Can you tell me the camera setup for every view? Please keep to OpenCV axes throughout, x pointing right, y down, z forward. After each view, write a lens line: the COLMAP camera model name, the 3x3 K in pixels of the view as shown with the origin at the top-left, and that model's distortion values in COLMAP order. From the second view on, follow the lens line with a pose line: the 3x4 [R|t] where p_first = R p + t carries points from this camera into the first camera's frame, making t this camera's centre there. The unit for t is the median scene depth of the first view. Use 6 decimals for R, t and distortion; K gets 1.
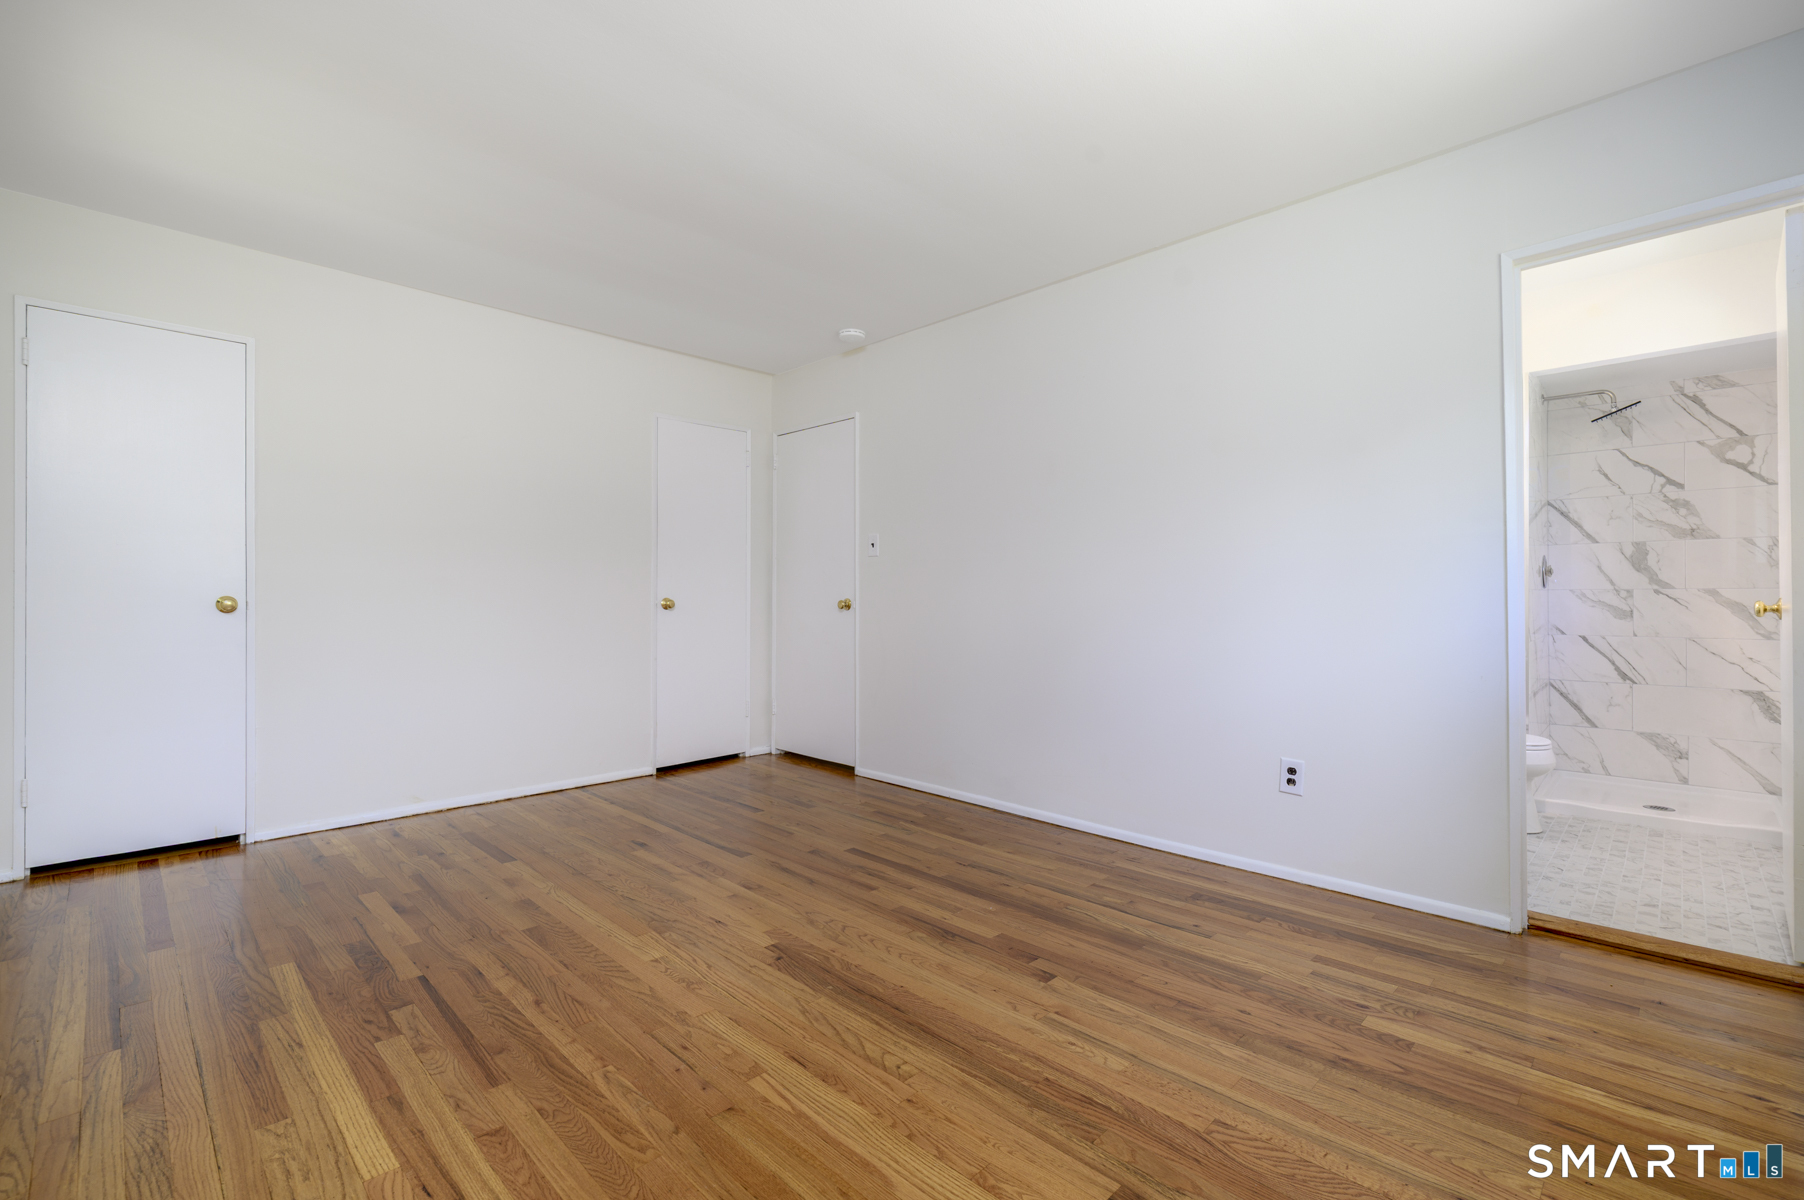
lens RADIAL K [[762.3, 0, 894.1], [0, 762.3, 593.0], [0, 0, 1]] dist [0.001701, 0.000474]
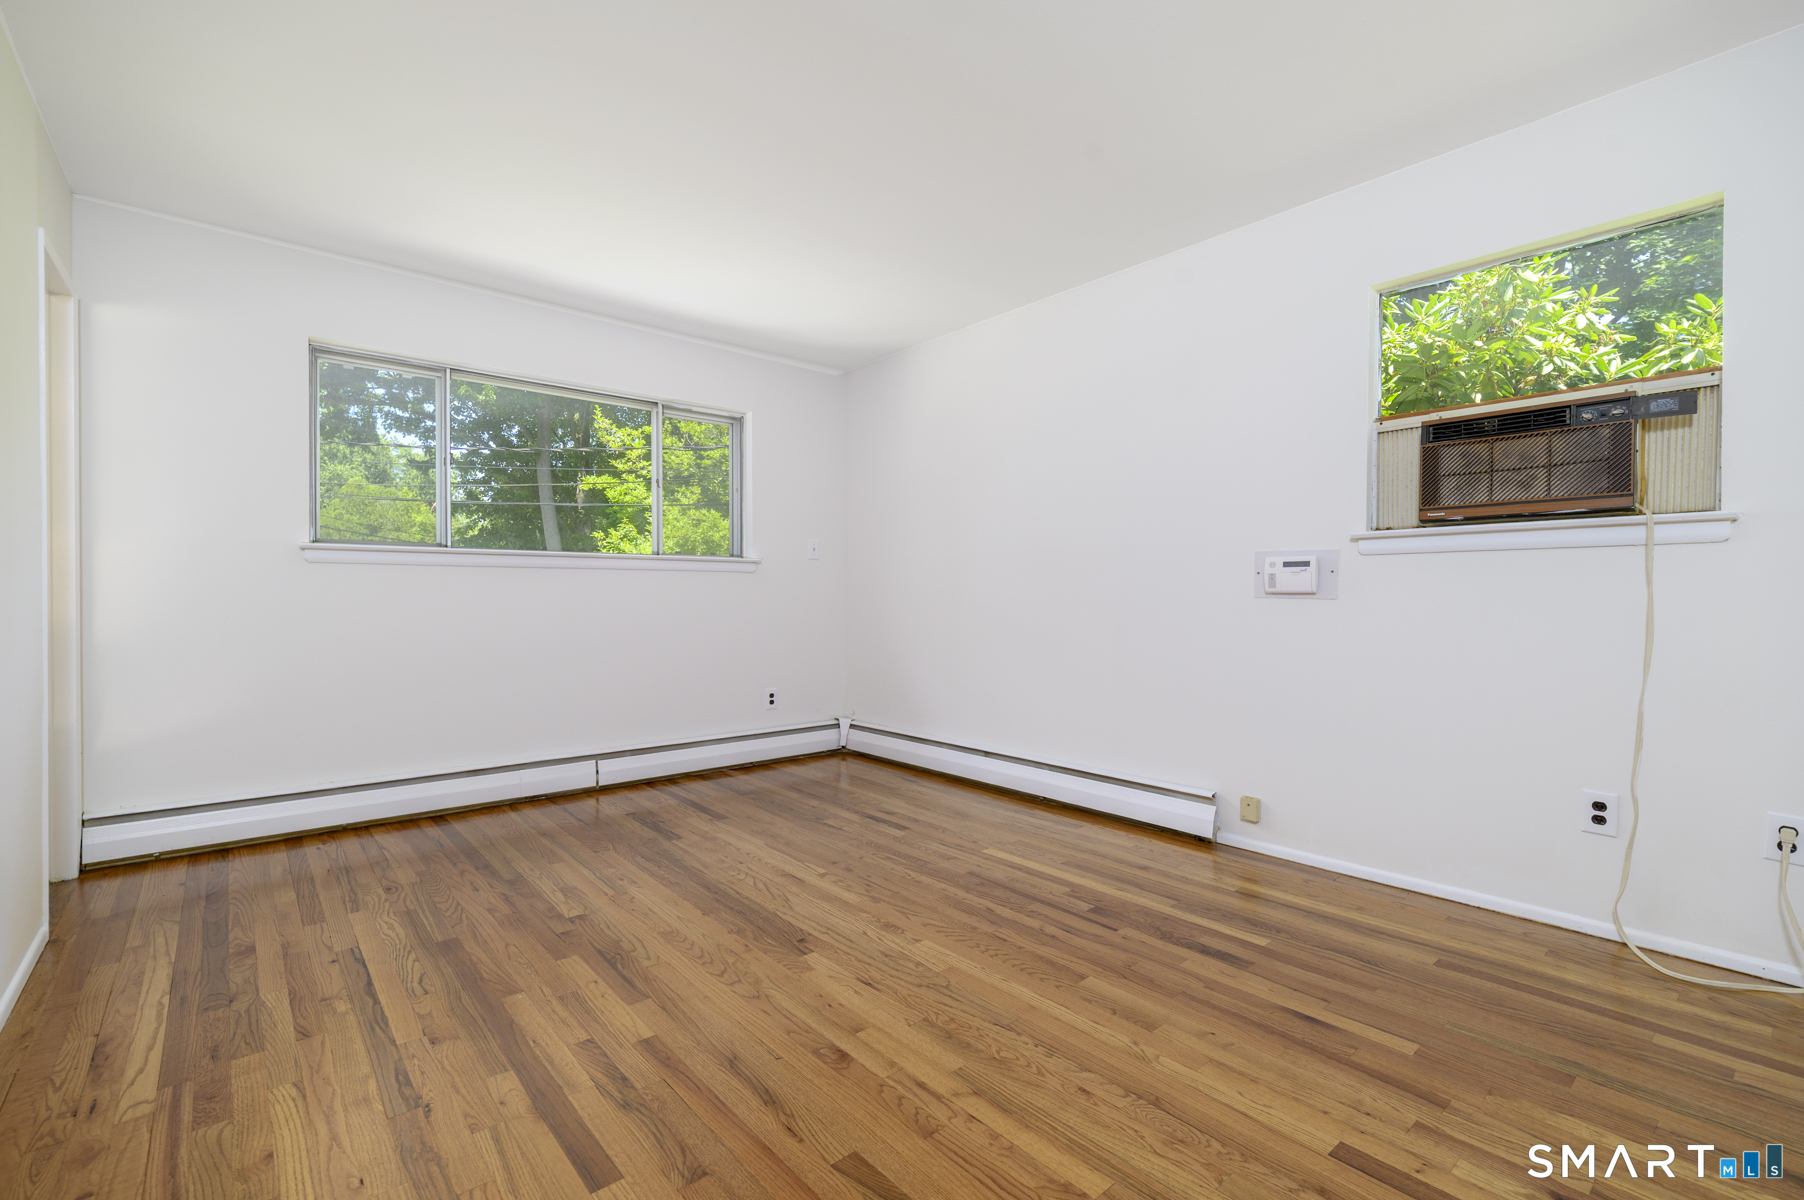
lens RADIAL K [[790.5, 0, 899.0], [0, 790.5, 594.2], [0, 0, 1]] dist [-0.001731, -0.000537]
pose [[-0.996858, -0.002558, 0.079174, -0.367345], [-0.003226, 0.999960, -0.008310, 0.014931], [-0.079149, -0.008539, -0.996826, 2.061883]]
